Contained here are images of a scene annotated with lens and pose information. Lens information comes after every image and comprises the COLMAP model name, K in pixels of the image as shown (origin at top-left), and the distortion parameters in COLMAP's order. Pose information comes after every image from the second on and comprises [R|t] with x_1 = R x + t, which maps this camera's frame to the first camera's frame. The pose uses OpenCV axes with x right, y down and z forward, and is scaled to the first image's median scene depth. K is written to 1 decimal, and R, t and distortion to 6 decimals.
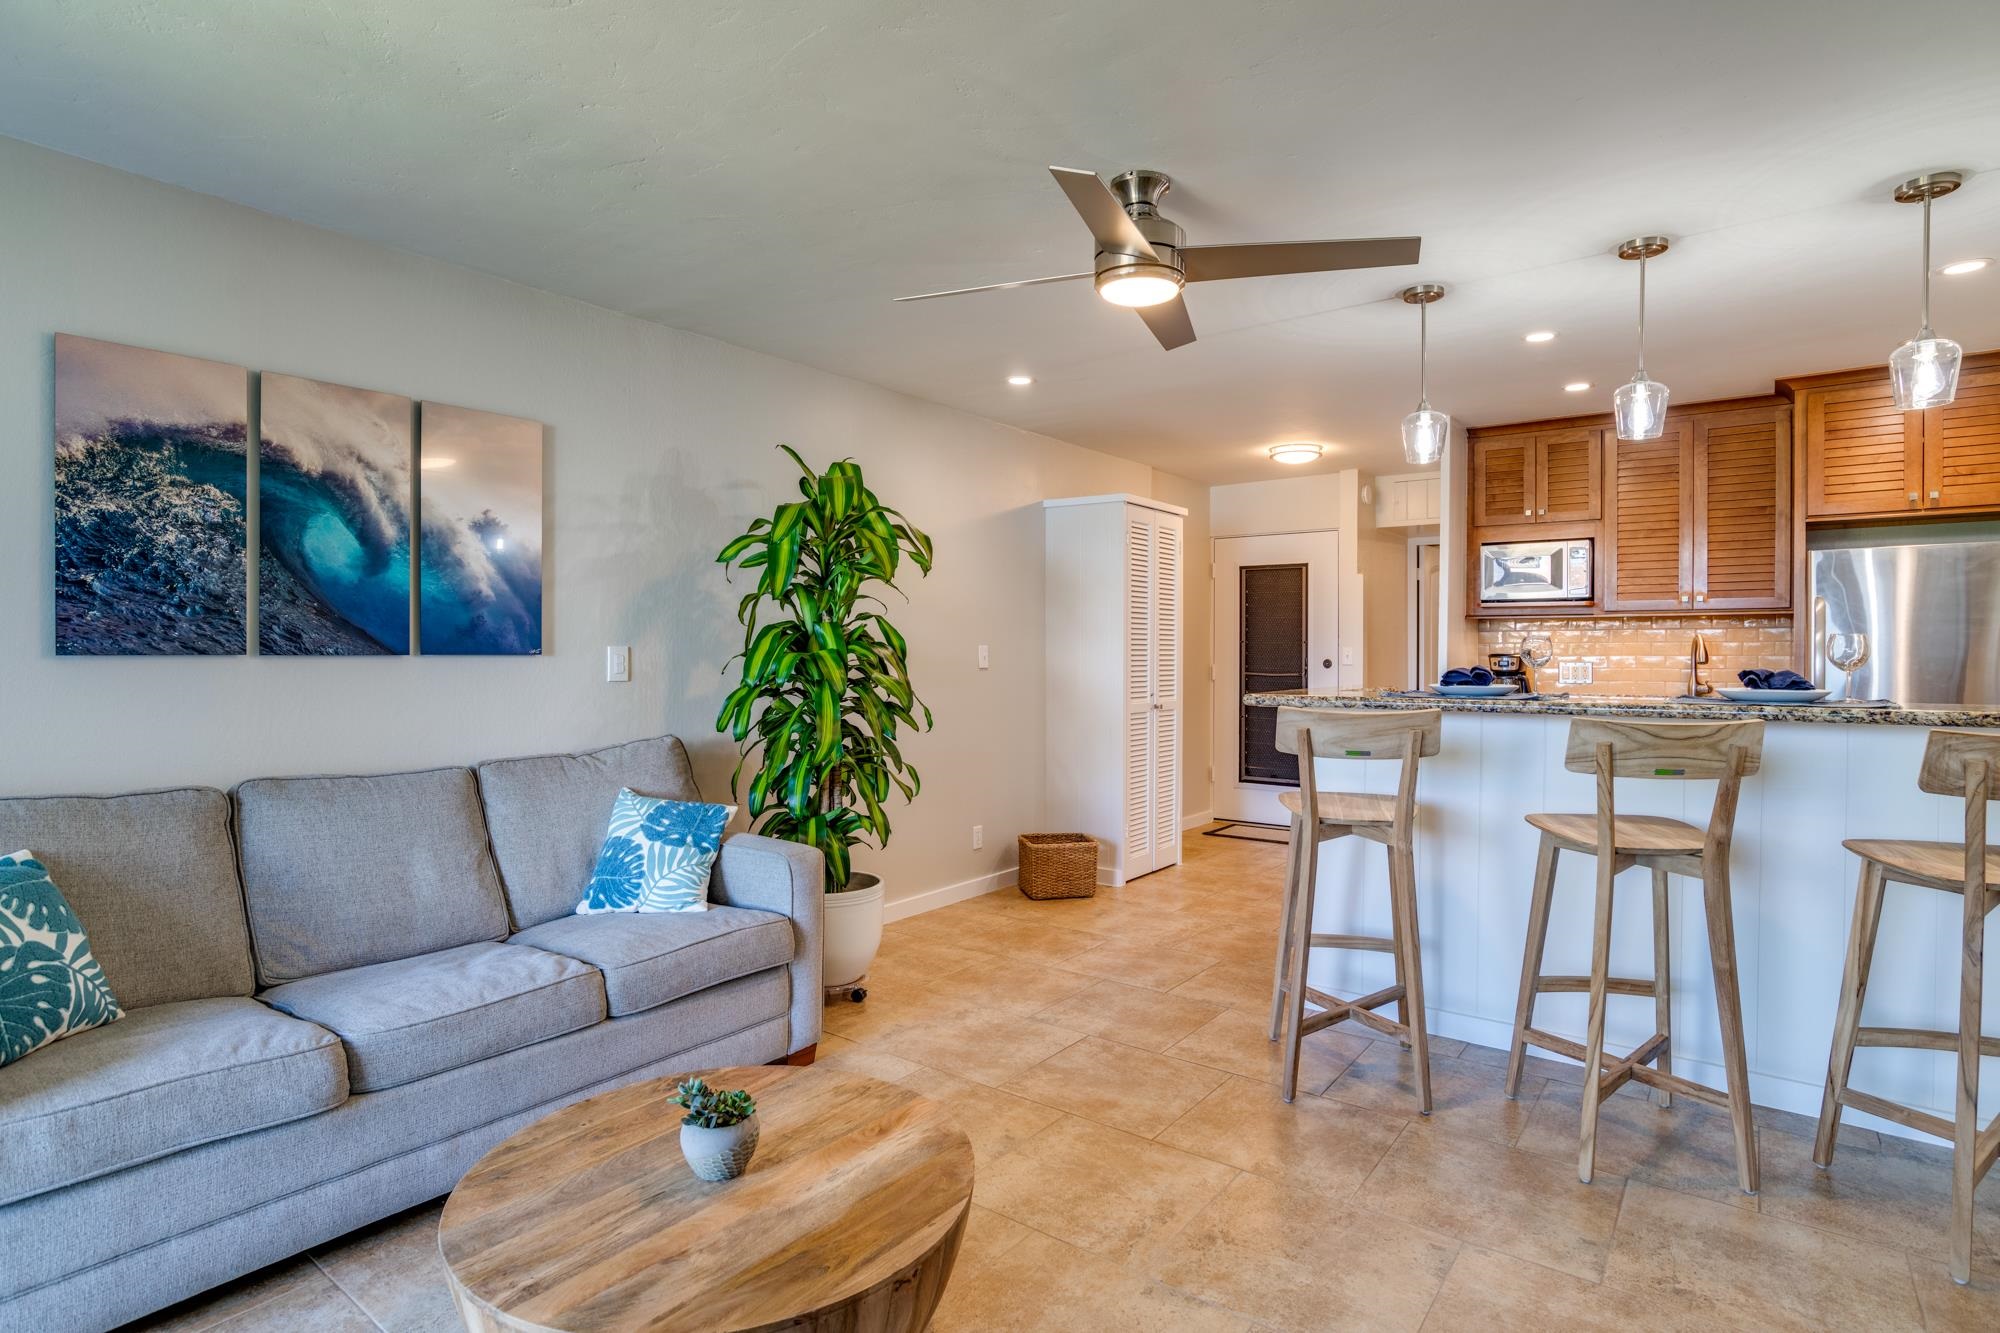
lens RADIAL K [[1014.5, 0, 1003.9], [0, 1014.5, 661.6], [0, 0, 1]] dist [-0.057439, 0.025479]
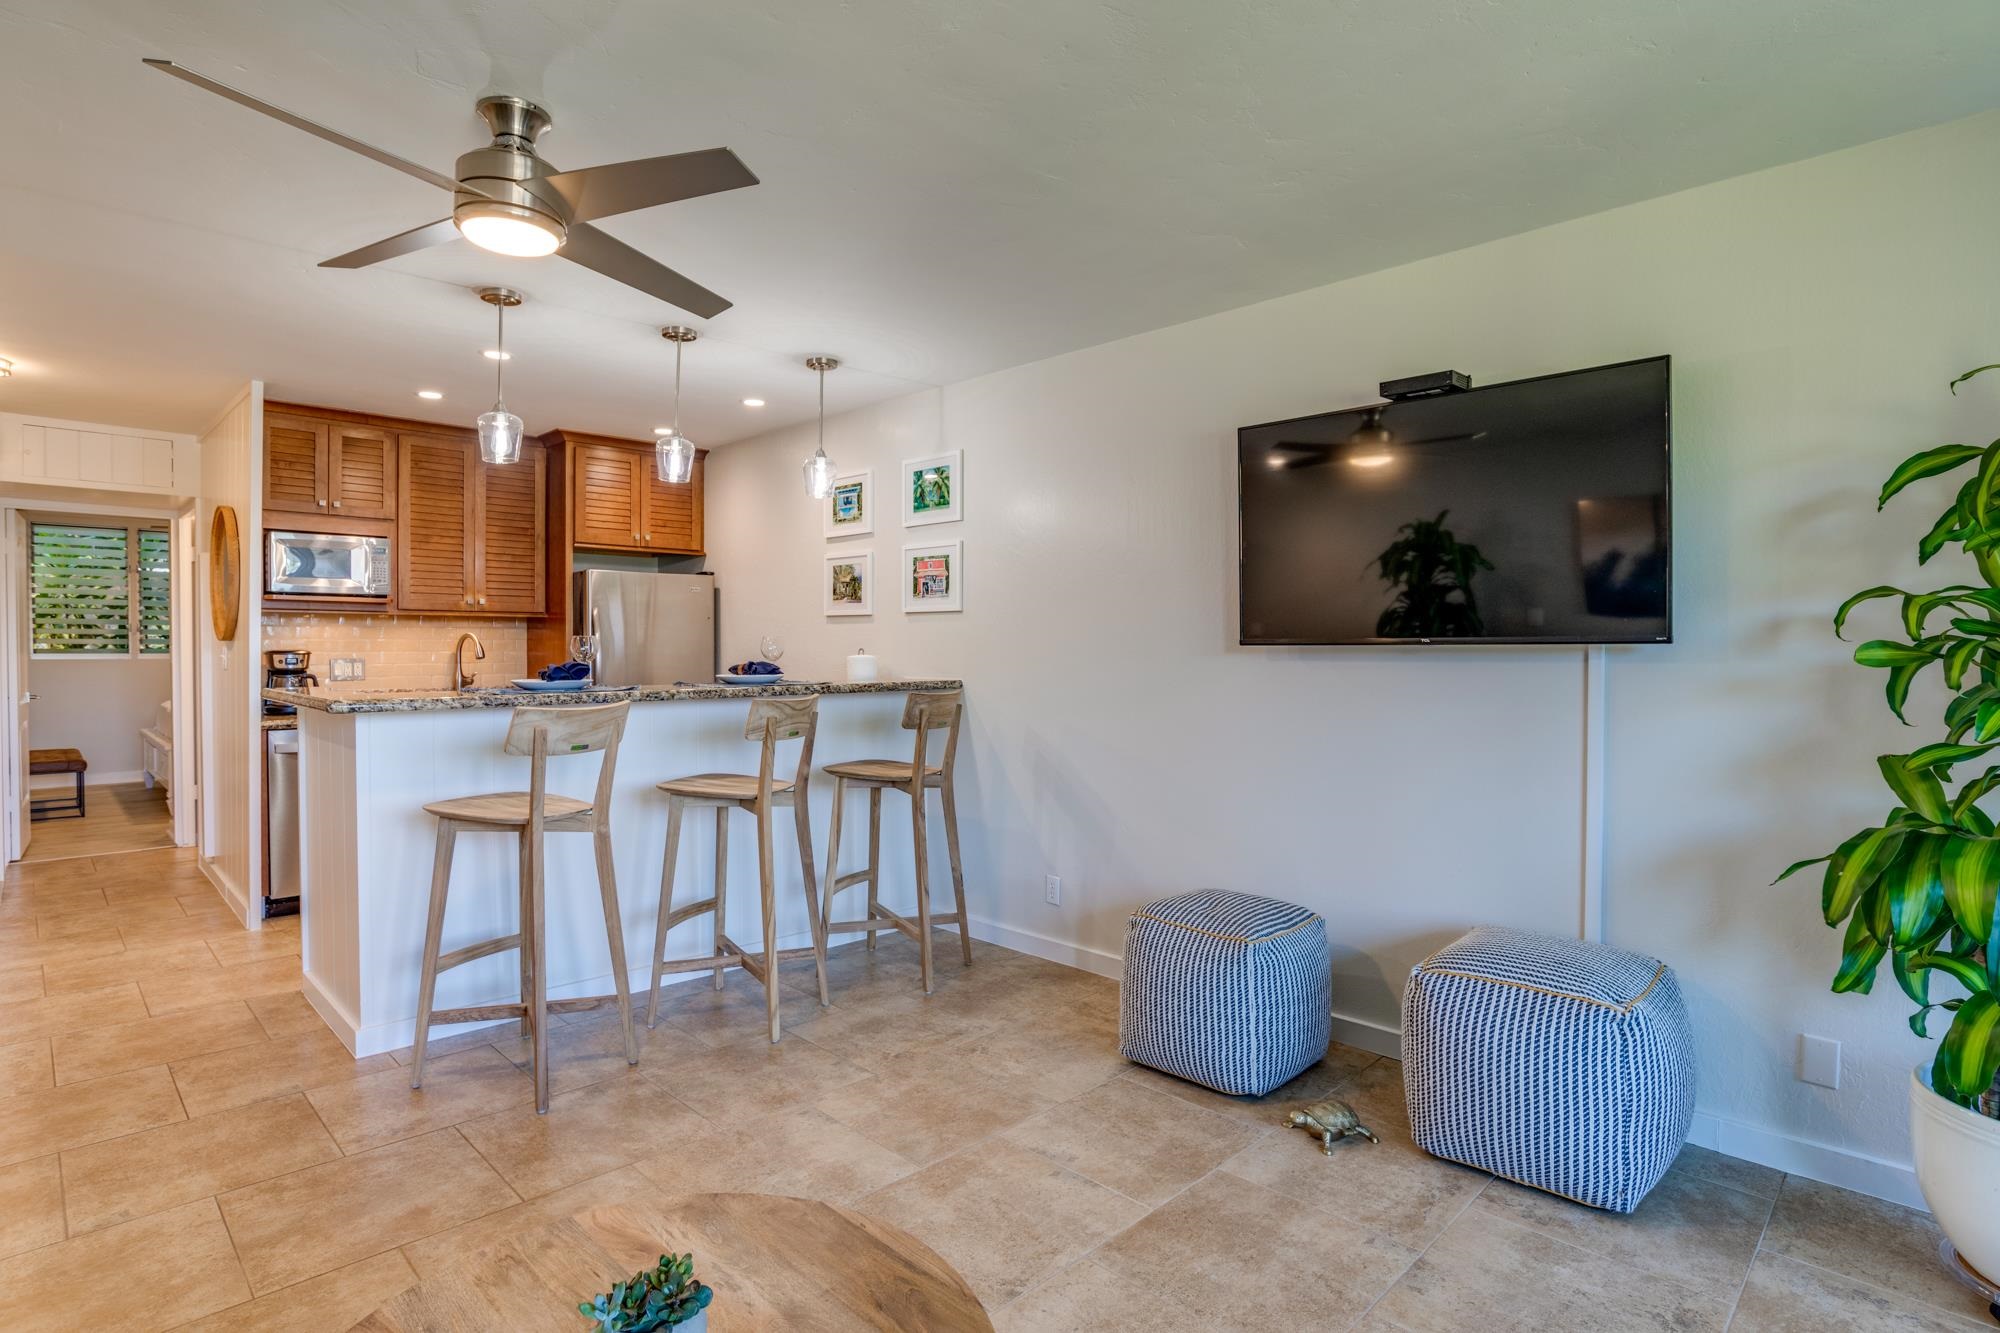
lens RADIAL K [[1014.5, 0, 1003.9], [0, 1014.5, 661.6], [0, 0, 1]] dist [-0.057439, 0.025479]
pose [[0.134506, -0.013708, 0.990818, -0.413988], [0.008899, 0.999881, 0.012626, -0.004421], [-0.990873, 0.007119, 0.134612, 0.288293]]
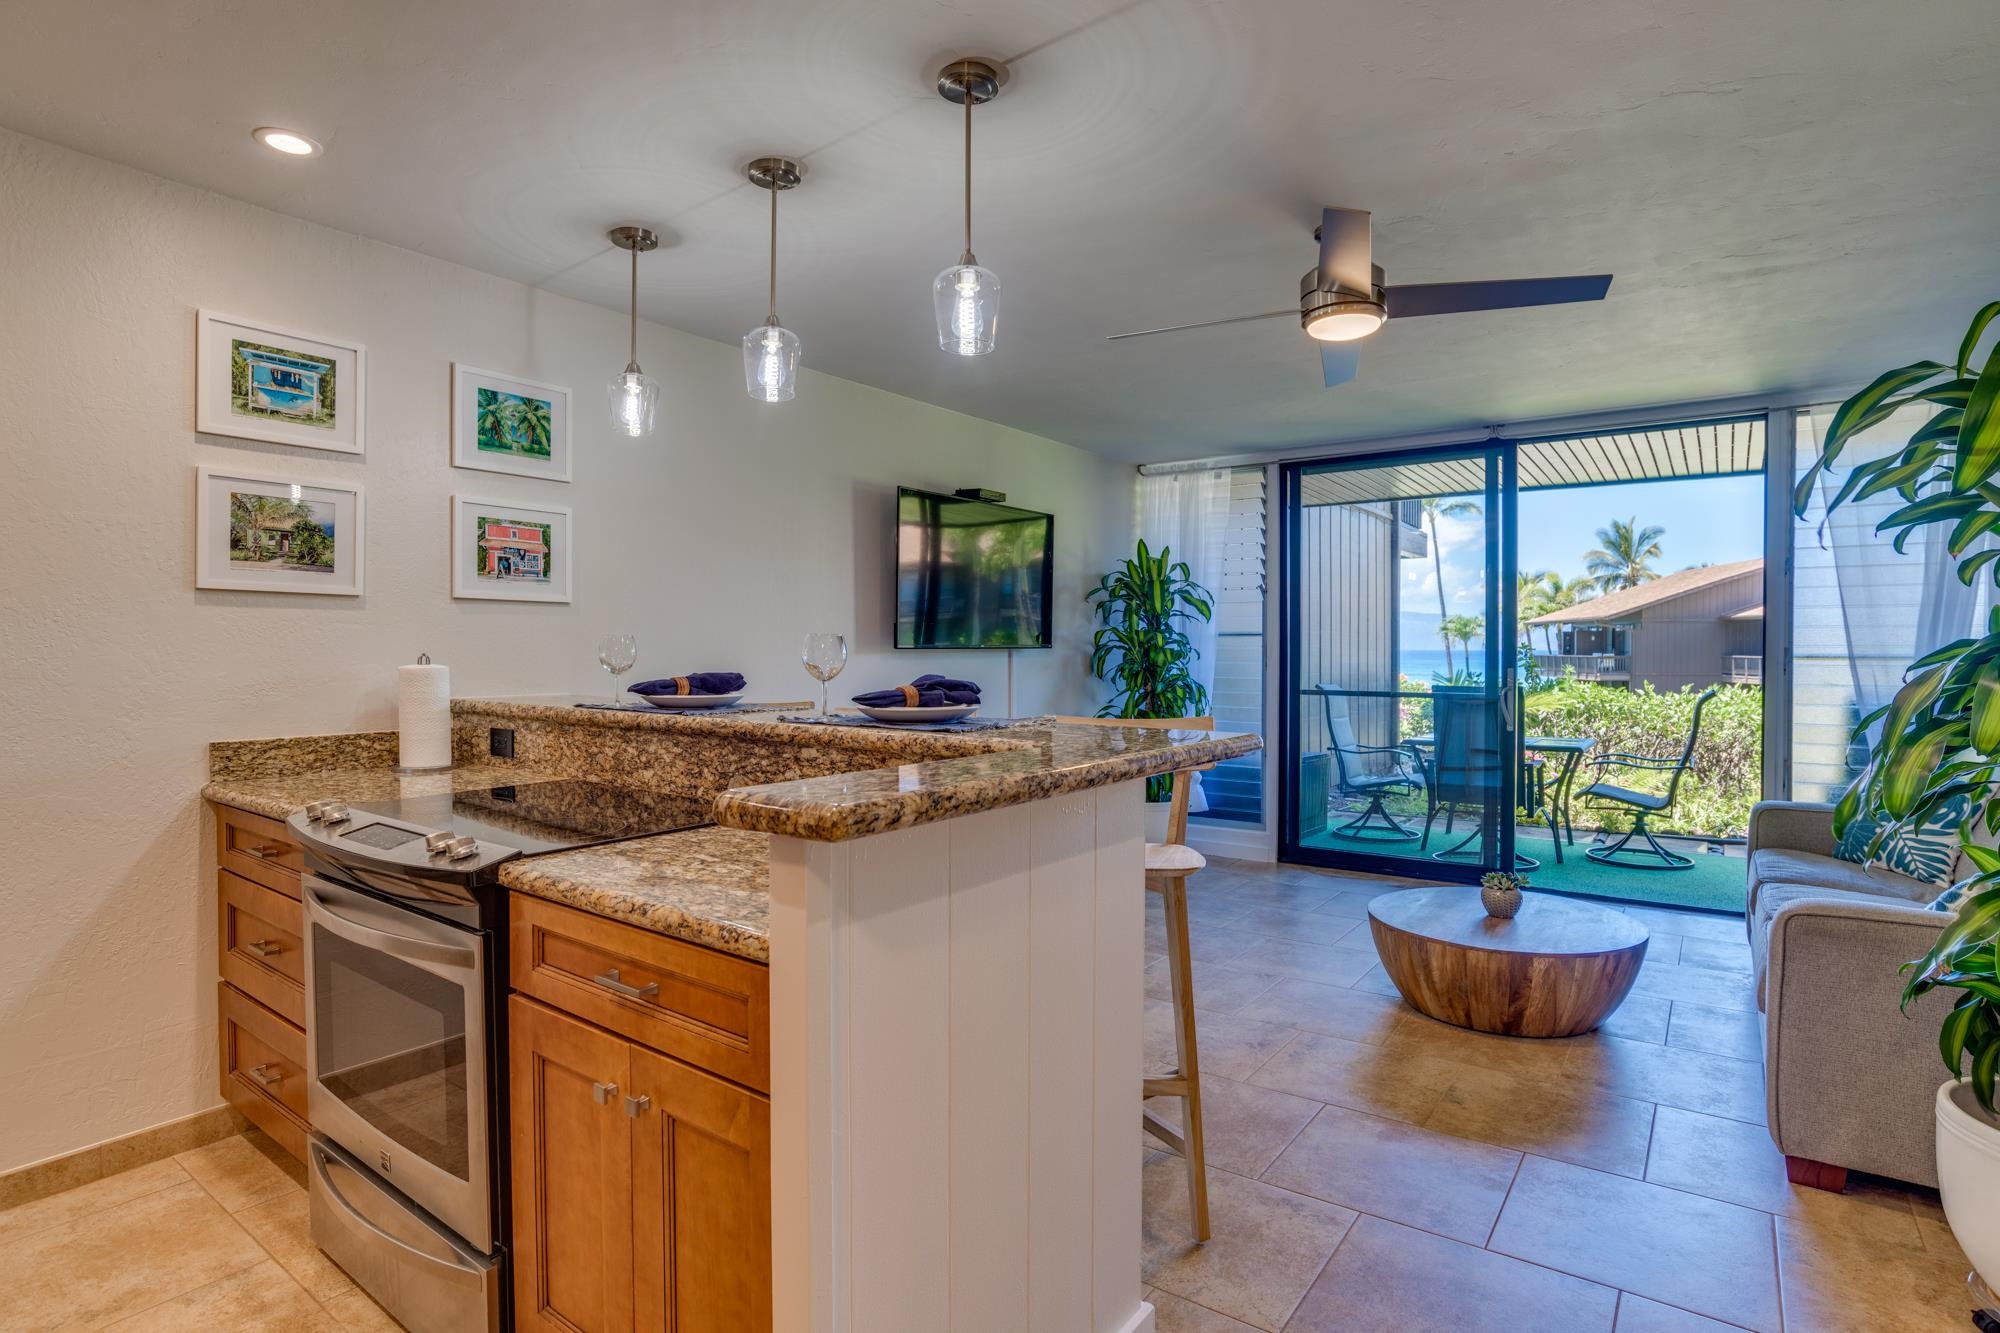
lens RADIAL K [[1014.5, 0, 1003.9], [0, 1014.5, 661.6], [0, 0, 1]] dist [-0.057439, 0.025479]
pose [[-0.999839, -0.001701, -0.017869, 0.326692], [-0.002102, 0.999746, 0.022461, -0.017143], [0.017826, 0.022495, -0.999588, 1.303907]]
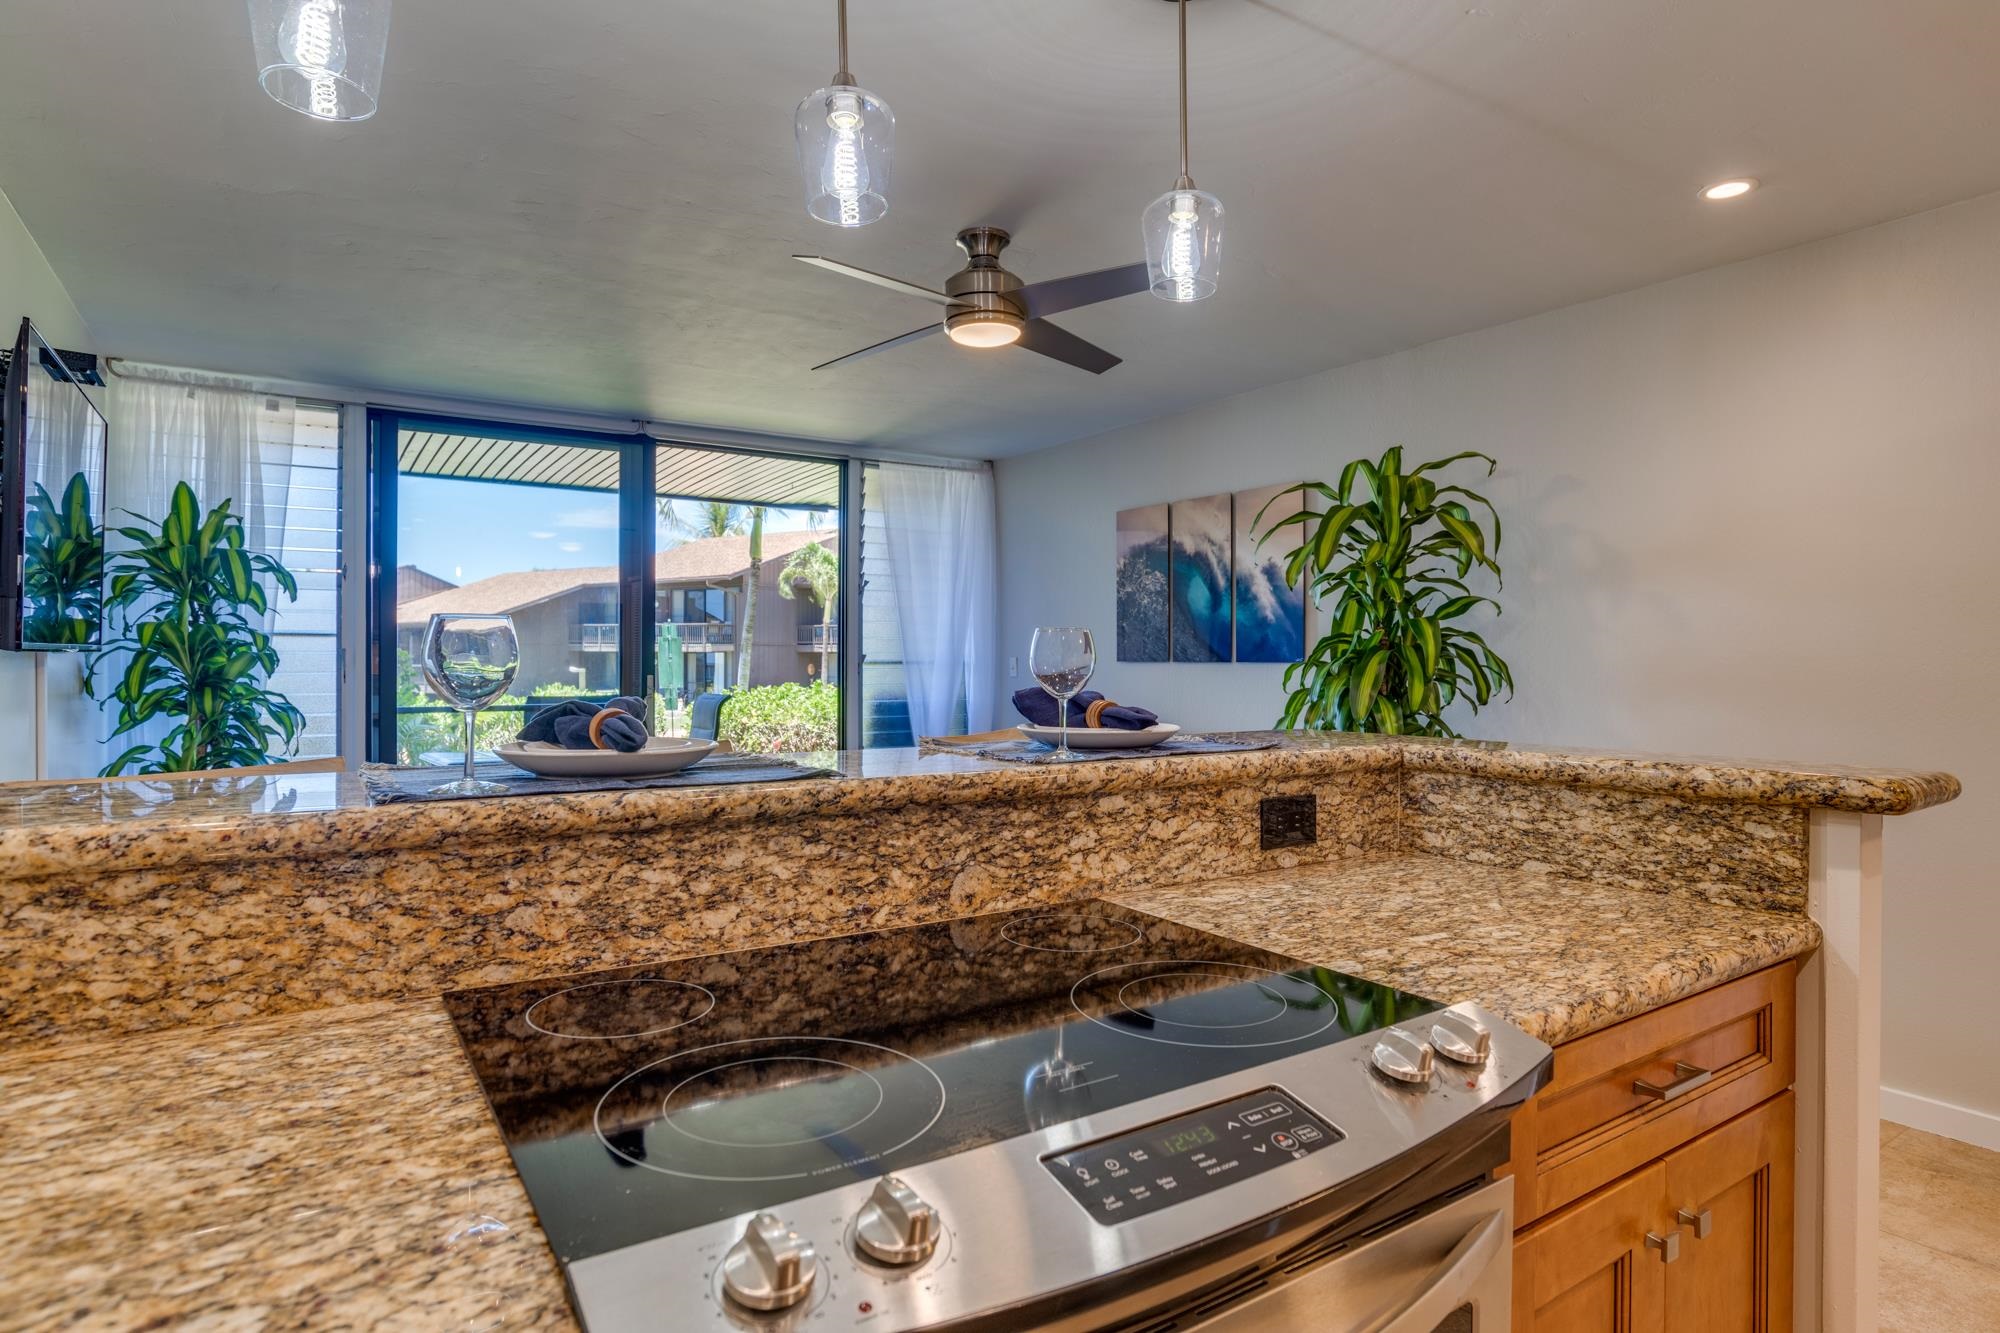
lens RADIAL K [[1086.8, 0, 1002.8], [0, 1086.8, 655.5], [0, 0, 1]] dist [-0.022903, 0.002214]
pose [[-0.329577, -0.003008, -0.944124, 0.780245], [-0.010468, 0.999945, 0.000468, -0.010335], [0.944071, 0.010037, -0.329590, 0.882336]]
